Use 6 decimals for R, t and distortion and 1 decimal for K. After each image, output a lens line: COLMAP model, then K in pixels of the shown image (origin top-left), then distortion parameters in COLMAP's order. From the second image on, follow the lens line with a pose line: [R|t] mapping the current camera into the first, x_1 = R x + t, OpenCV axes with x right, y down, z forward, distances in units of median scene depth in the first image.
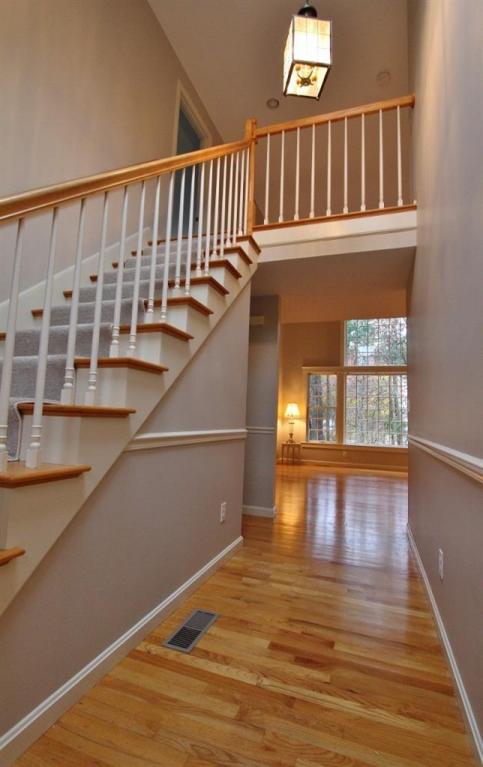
lens RADIAL K [[364.2, 0, 239.5], [0, 364.2, 381.0], [0, 0, 1]] dist [-0.019032, 0.002378]
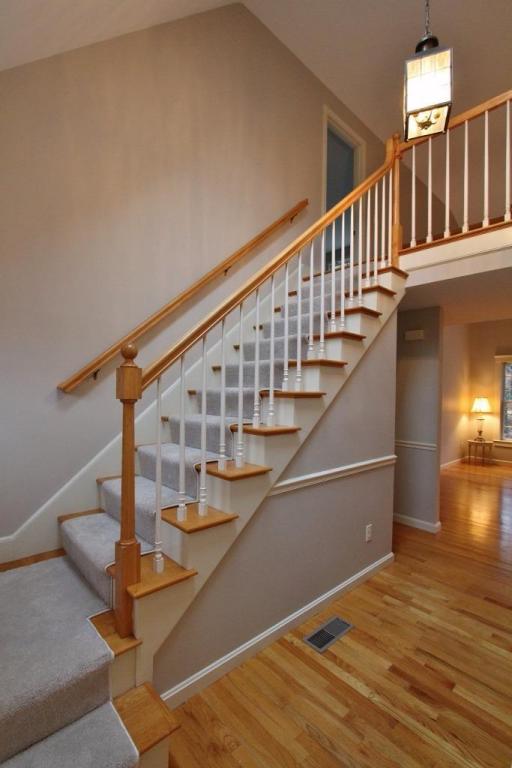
lens RADIAL K [[351.7, 0, 252.6], [0, 351.7, 389.1], [0, 0, 1]] dist [-0.021616, 0.004038]
pose [[0.881691, -0.022898, -0.471272, 0.190568], [0.065654, 0.995059, 0.074483, -0.224992], [0.467238, -0.096612, 0.878837, -0.091040]]
